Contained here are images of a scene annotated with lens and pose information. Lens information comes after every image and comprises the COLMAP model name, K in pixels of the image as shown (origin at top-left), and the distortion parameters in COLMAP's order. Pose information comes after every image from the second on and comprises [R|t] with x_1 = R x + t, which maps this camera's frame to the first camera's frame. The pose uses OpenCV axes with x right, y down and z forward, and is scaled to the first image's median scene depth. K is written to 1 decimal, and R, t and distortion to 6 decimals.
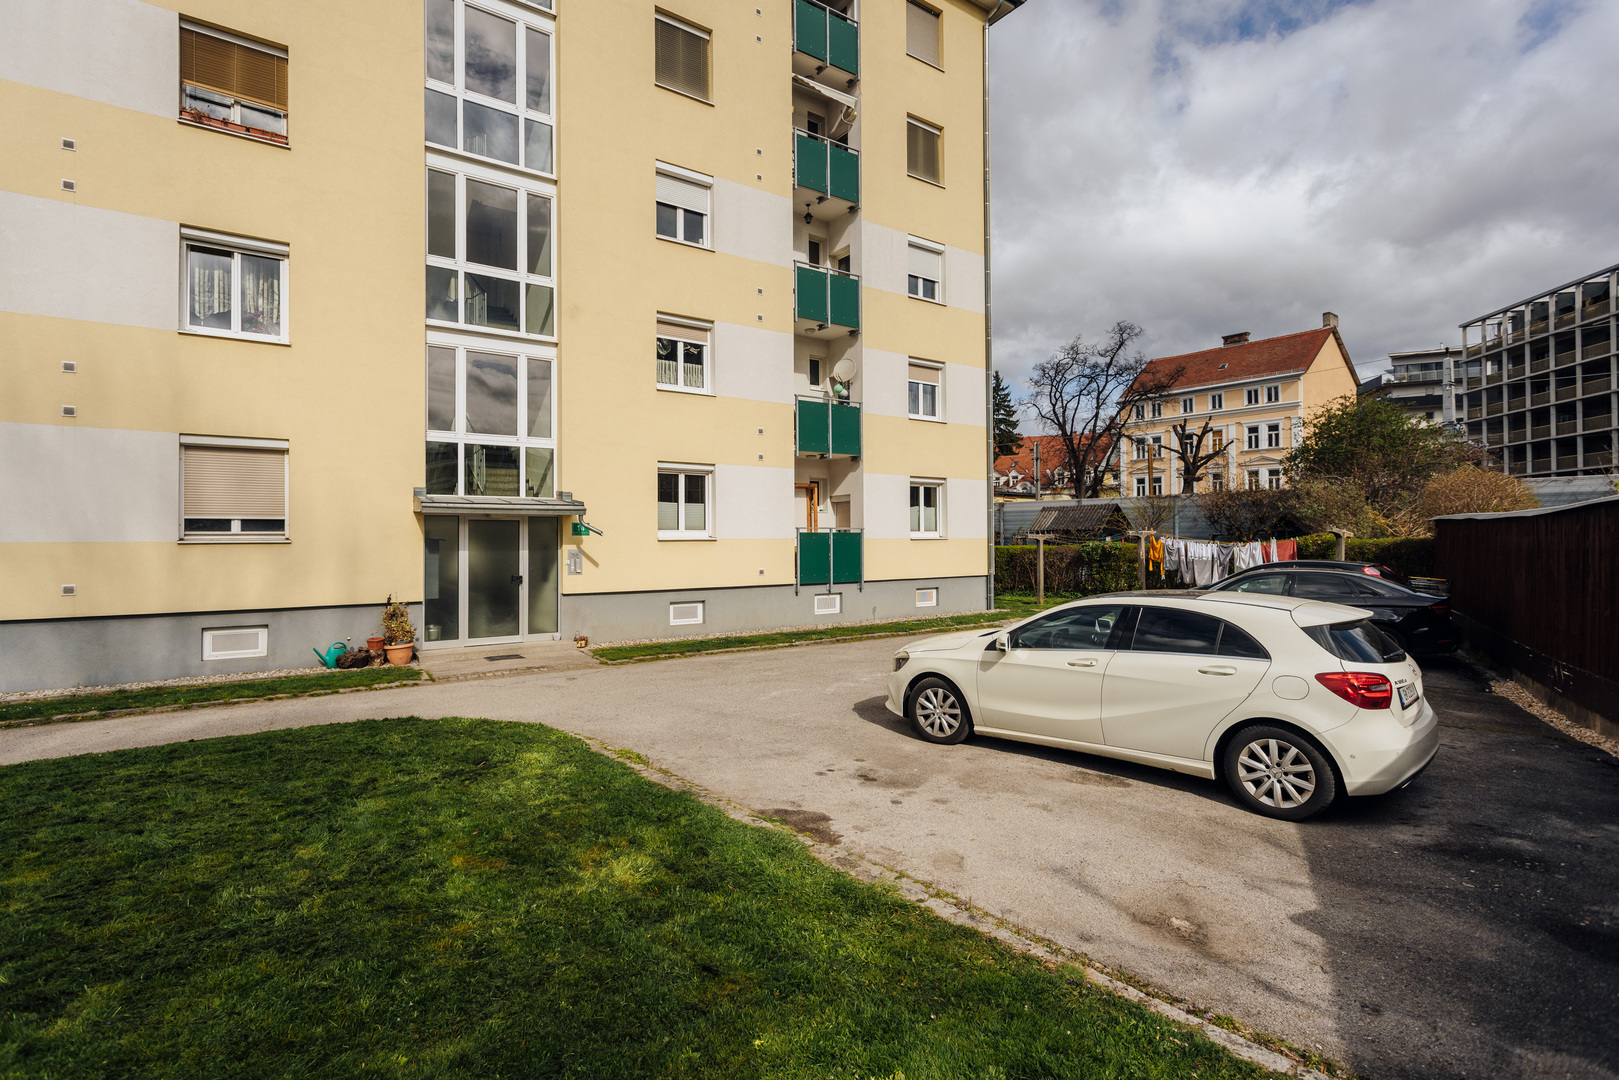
lens RADIAL K [[787.7, 0, 809.5], [0, 787.7, 540.0], [0, 0, 1]] dist [0.001028, 0.000389]
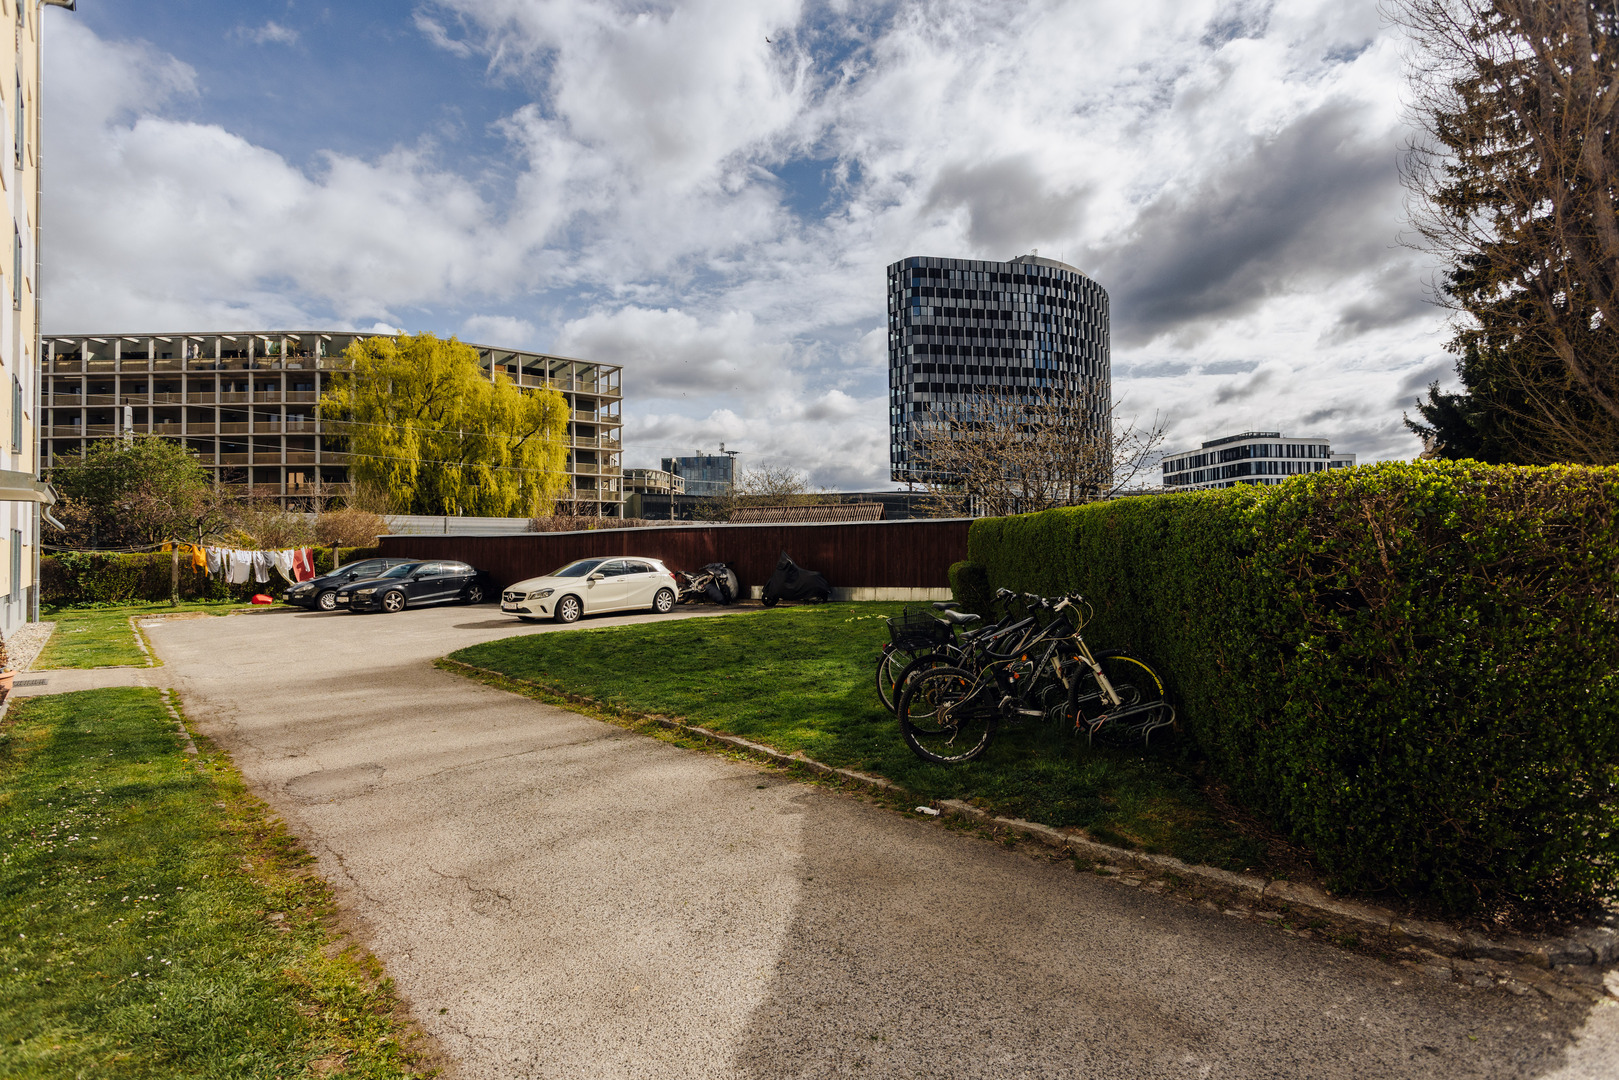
lens RADIAL K [[787.7, 0, 809.5], [0, 787.7, 540.0], [0, 0, 1]] dist [0.001028, 0.000389]
pose [[-0.159024, 0.024513, 0.986970, -0.195155], [0.012798, 0.999659, -0.022766, 0.005586], [-0.987192, 0.009011, -0.159283, 0.054563]]
